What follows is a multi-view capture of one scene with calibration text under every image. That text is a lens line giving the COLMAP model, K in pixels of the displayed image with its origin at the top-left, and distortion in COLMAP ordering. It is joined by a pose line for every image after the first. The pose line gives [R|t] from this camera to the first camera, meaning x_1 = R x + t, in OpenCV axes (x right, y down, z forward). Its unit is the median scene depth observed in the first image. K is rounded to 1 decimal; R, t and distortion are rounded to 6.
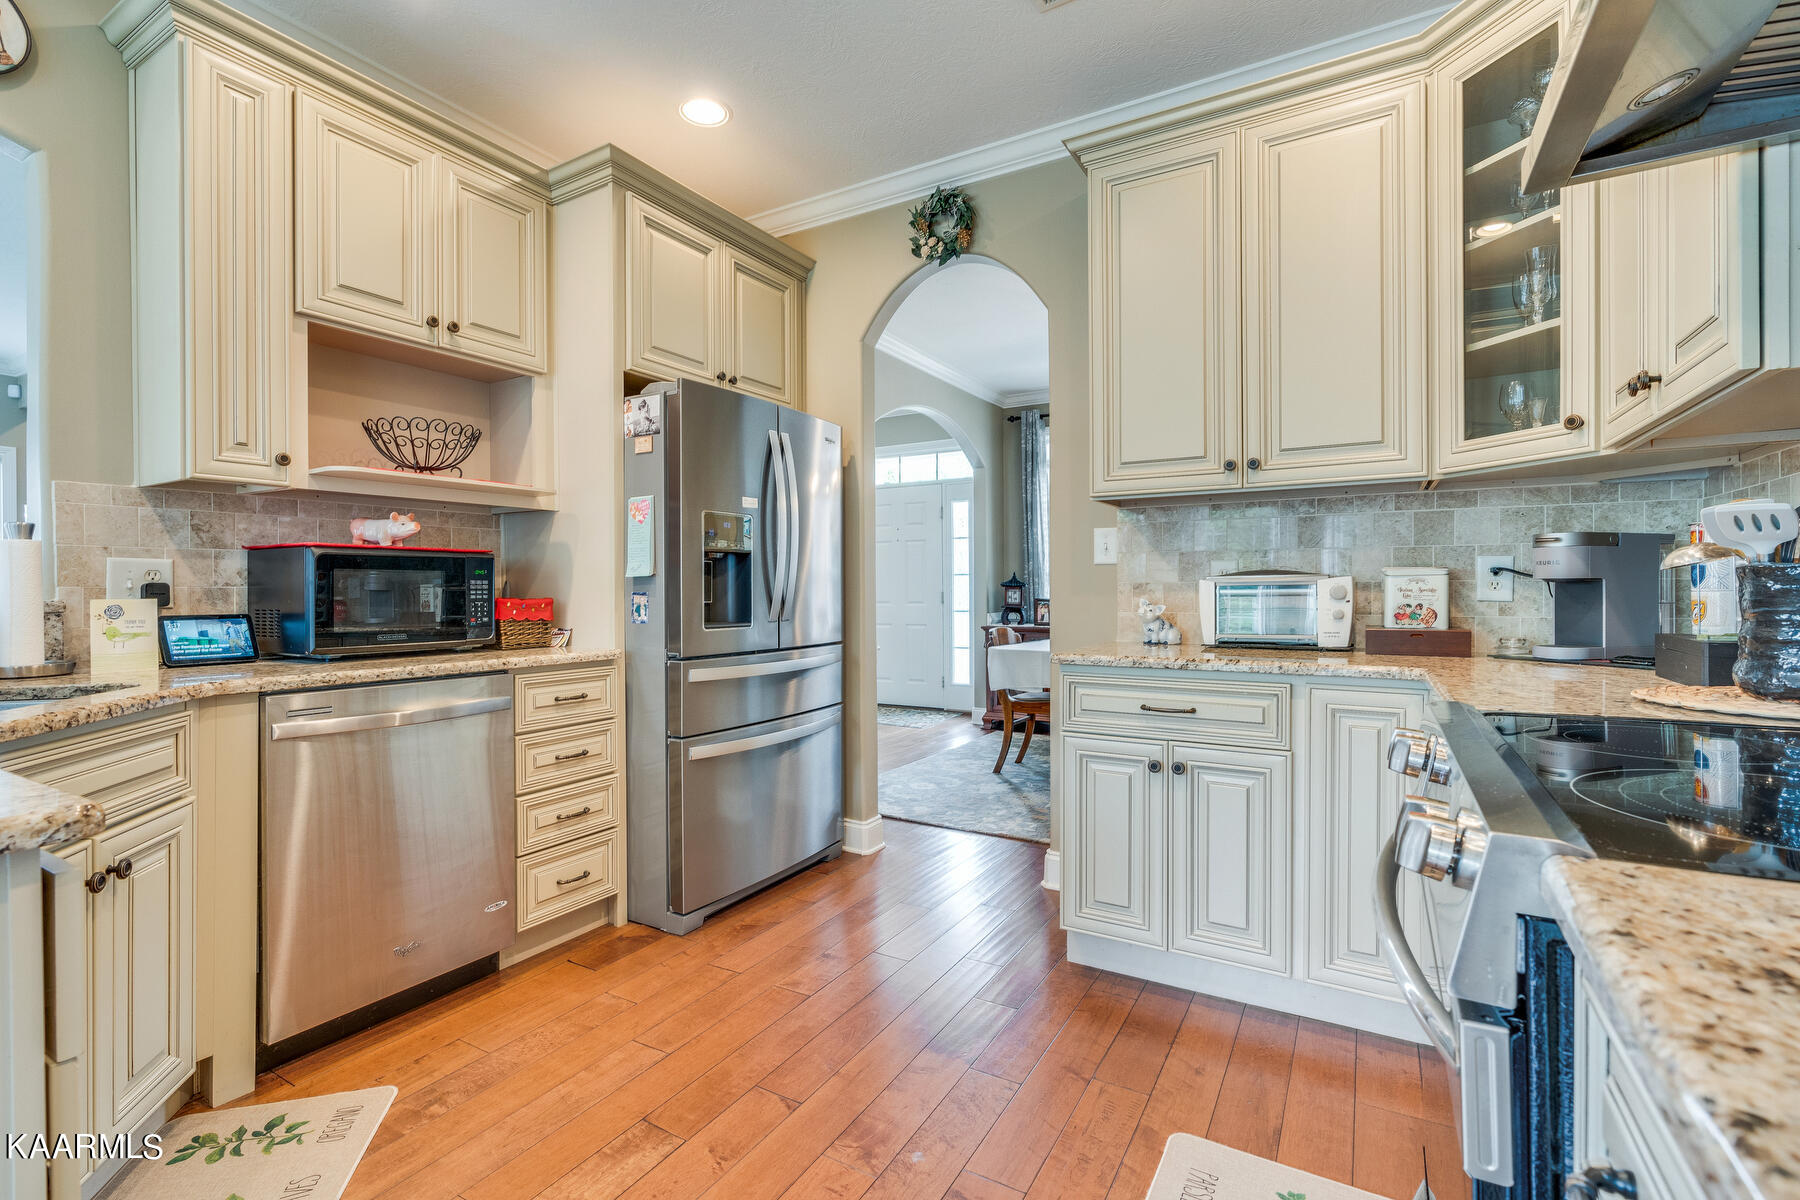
lens RADIAL K [[810.0, 0, 897.1], [0, 810.0, 595.2], [0, 0, 1]] dist [-0.002402, 0.000132]
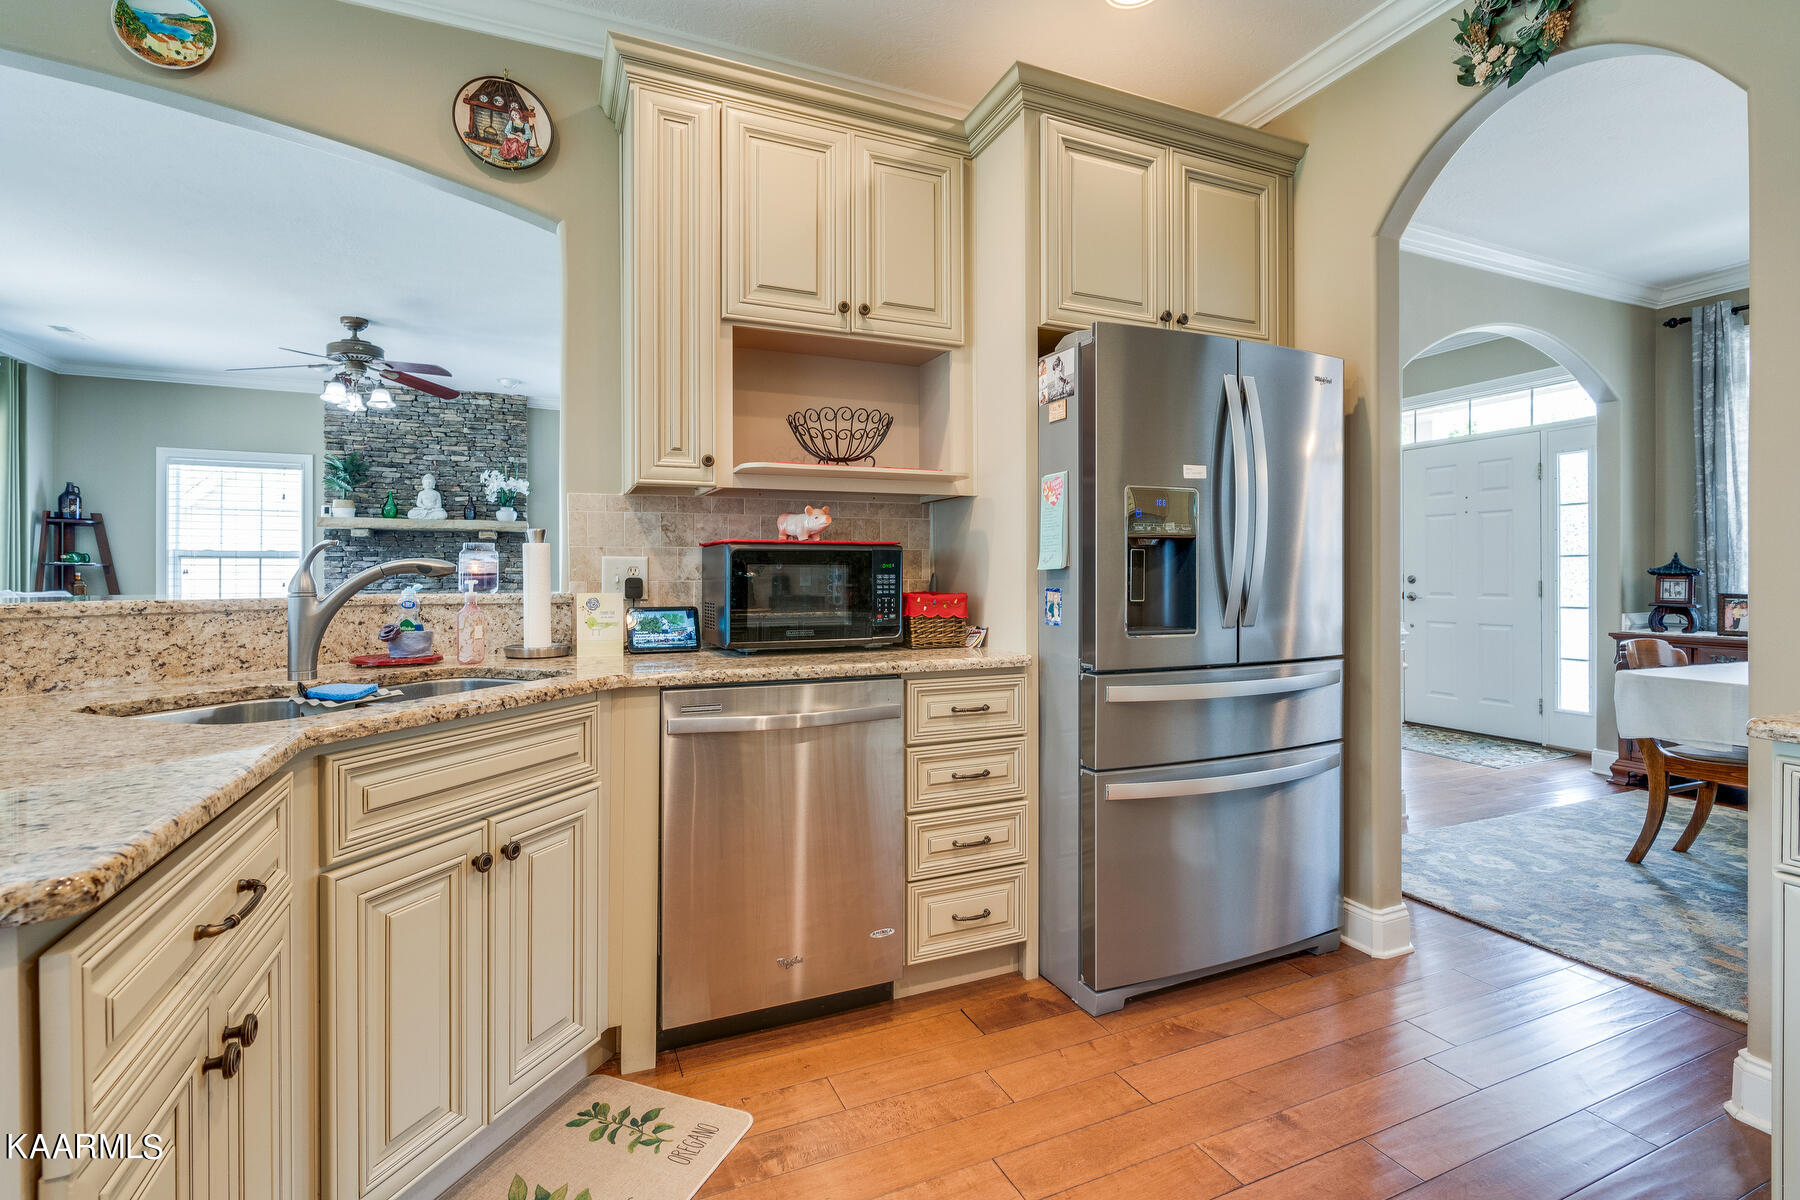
lens RADIAL K [[818.5, 0, 893.5], [0, 818.5, 577.7], [0, 0, 1]] dist [-0.013361, 0.006085]
pose [[0.808999, 0.004440, -0.587793, 0.044304], [-0.004914, 0.999988, 0.000790, -0.013931], [0.587789, 0.002249, 0.809011, 0.217203]]
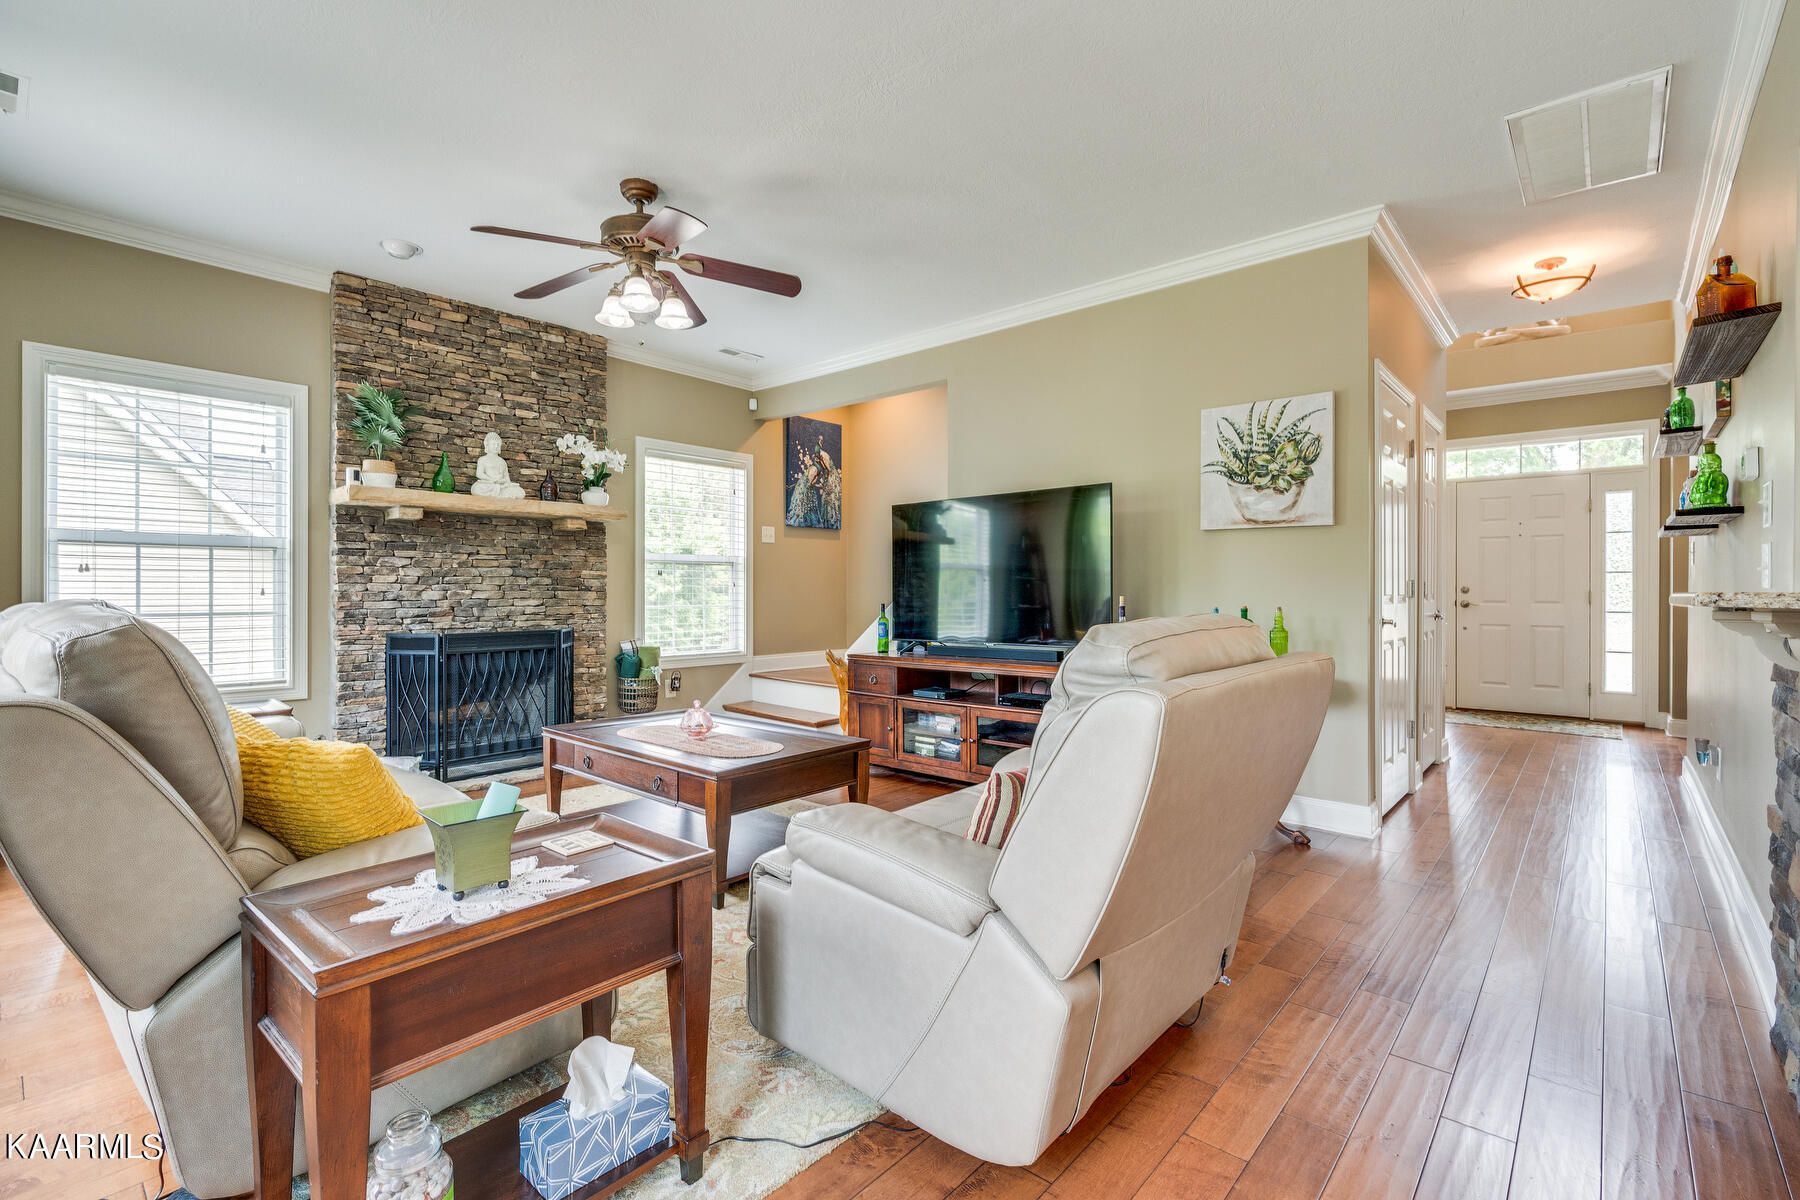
lens RADIAL K [[810.0, 0, 897.1], [0, 810.0, 595.2], [0, 0, 1]] dist [-0.002402, 0.000132]
pose [[0.981625, 0.009621, -0.190577, -1.531217], [-0.008831, 0.999949, 0.004998, 0.006742], [0.190616, -0.003224, 0.981659, -0.144958]]
